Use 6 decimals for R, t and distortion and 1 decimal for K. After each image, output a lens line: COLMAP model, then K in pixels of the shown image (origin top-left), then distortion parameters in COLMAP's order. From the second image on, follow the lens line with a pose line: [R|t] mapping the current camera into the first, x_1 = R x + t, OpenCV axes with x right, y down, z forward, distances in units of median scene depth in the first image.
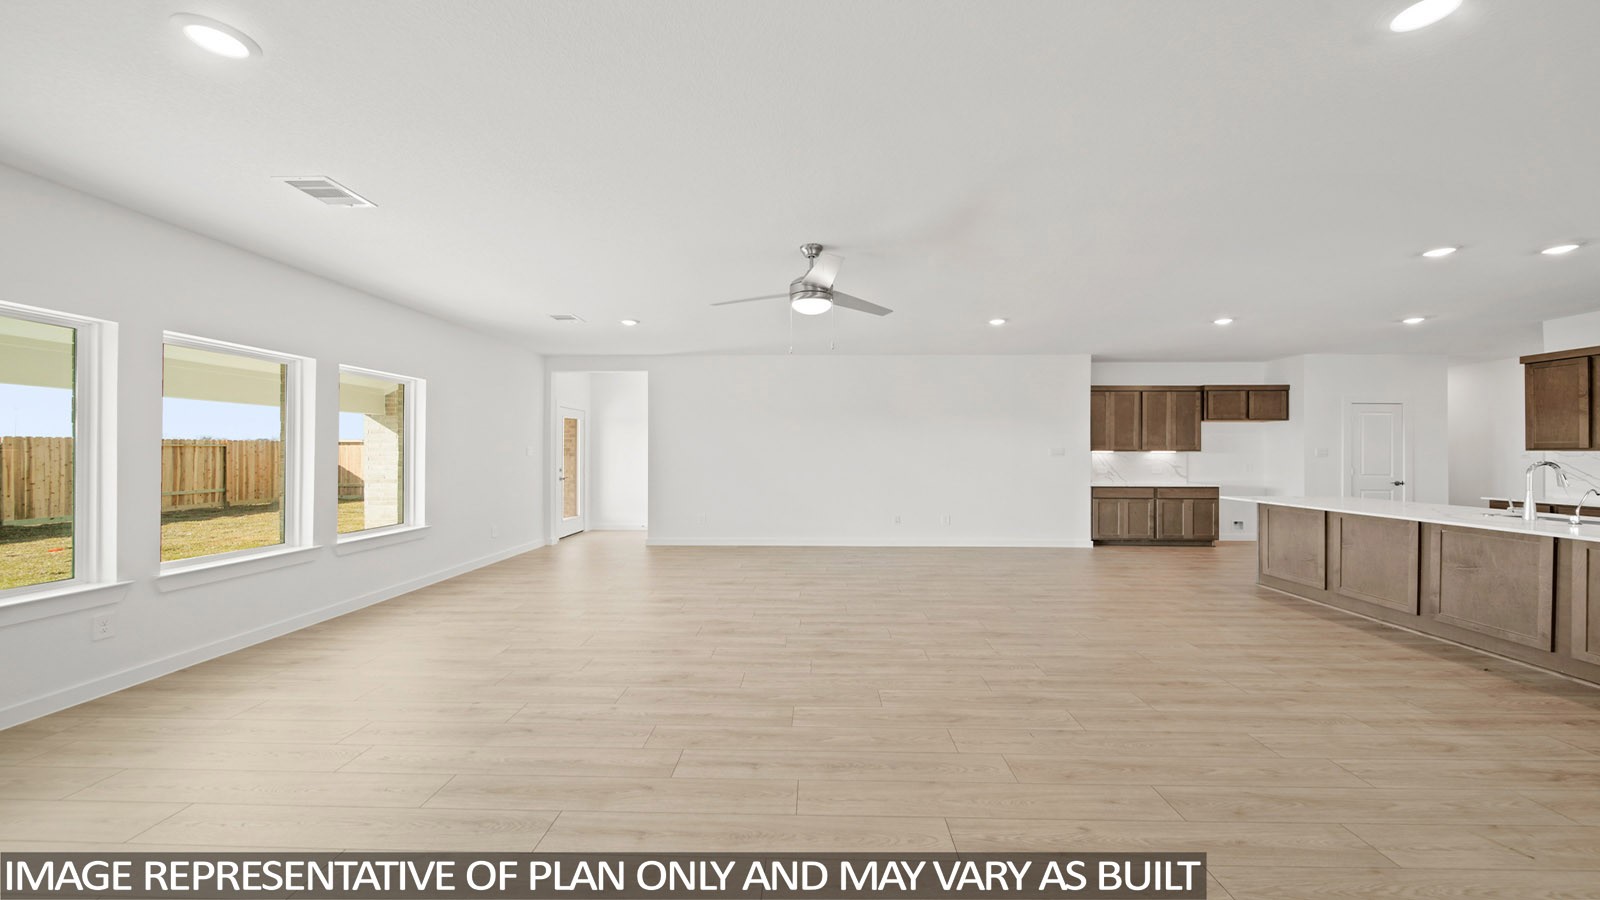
lens RADIAL K [[570.9, 0, 802.7], [0, 570.9, 449.3], [0, 0, 1]] dist [-0.001021, -0.000176]
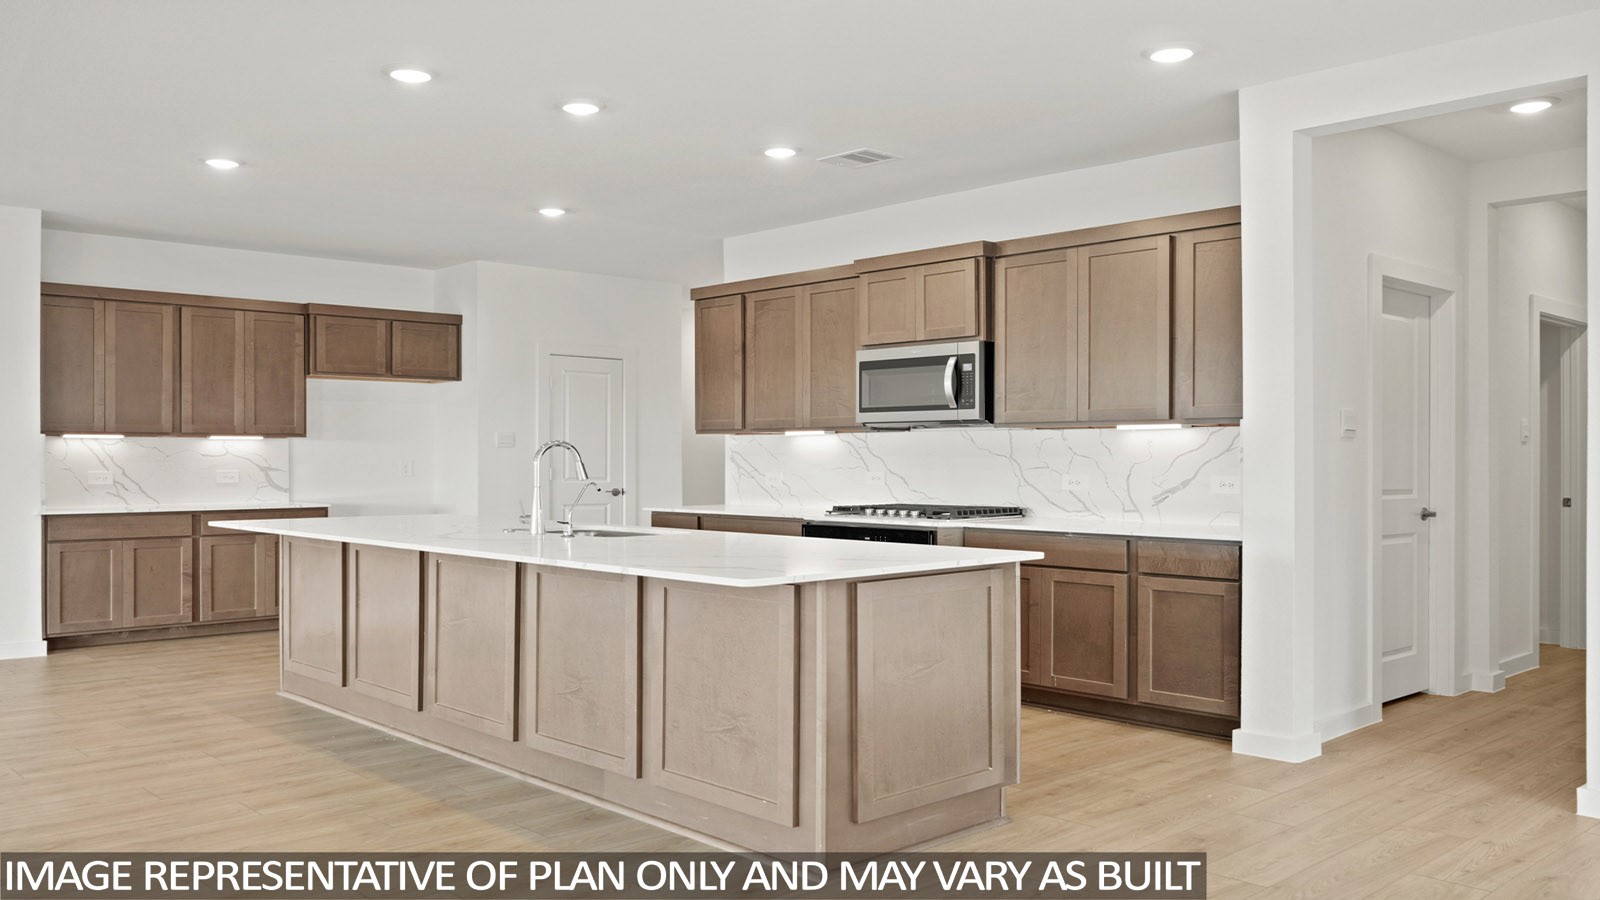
lens RADIAL K [[1297.8, 0, 797.7], [0, 1297.8, 455.1], [0, 0, 1]] dist [-0.016997, 0.008608]
pose [[0.714637, -0.002427, 0.699491, 0.228920], [-0.000827, 0.999990, 0.004315, 0.014409], [-0.699495, -0.003662, 0.714628, -0.100503]]
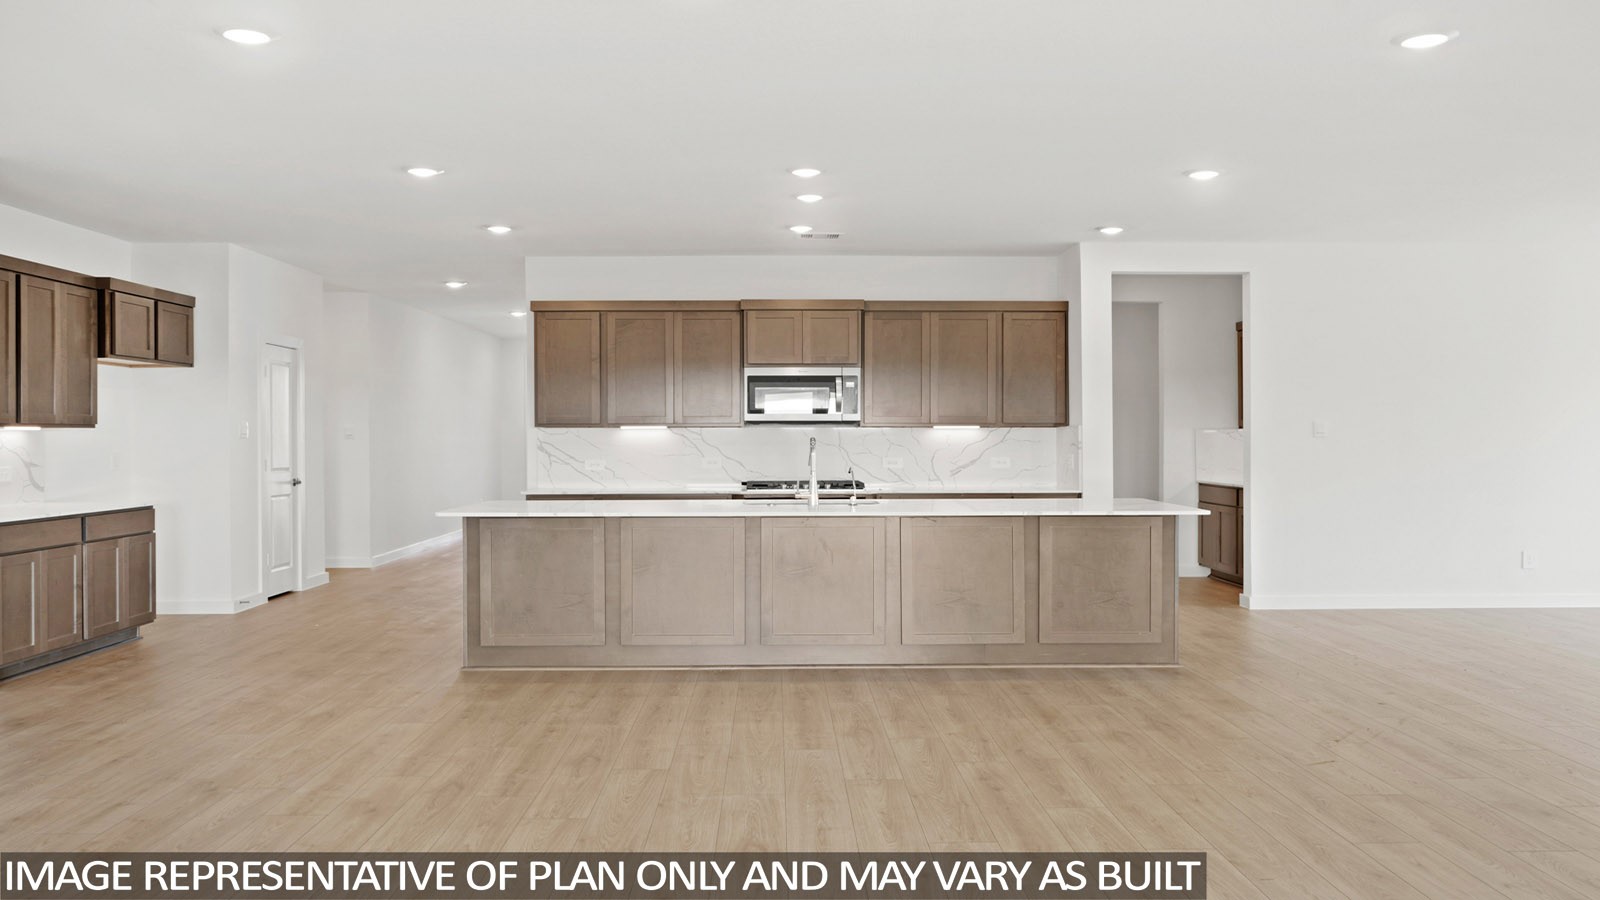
lens RADIAL K [[1297.8, 0, 799.0], [0, 1297.8, 450.6], [0, 0, 1]] dist [-0.016997, 0.008608]
pose [[-0.056367, -0.013217, 0.998323, -0.330967], [-0.002172, 0.999912, 0.013116, 0.007055], [-0.998408, -0.001430, -0.056390, 0.542099]]
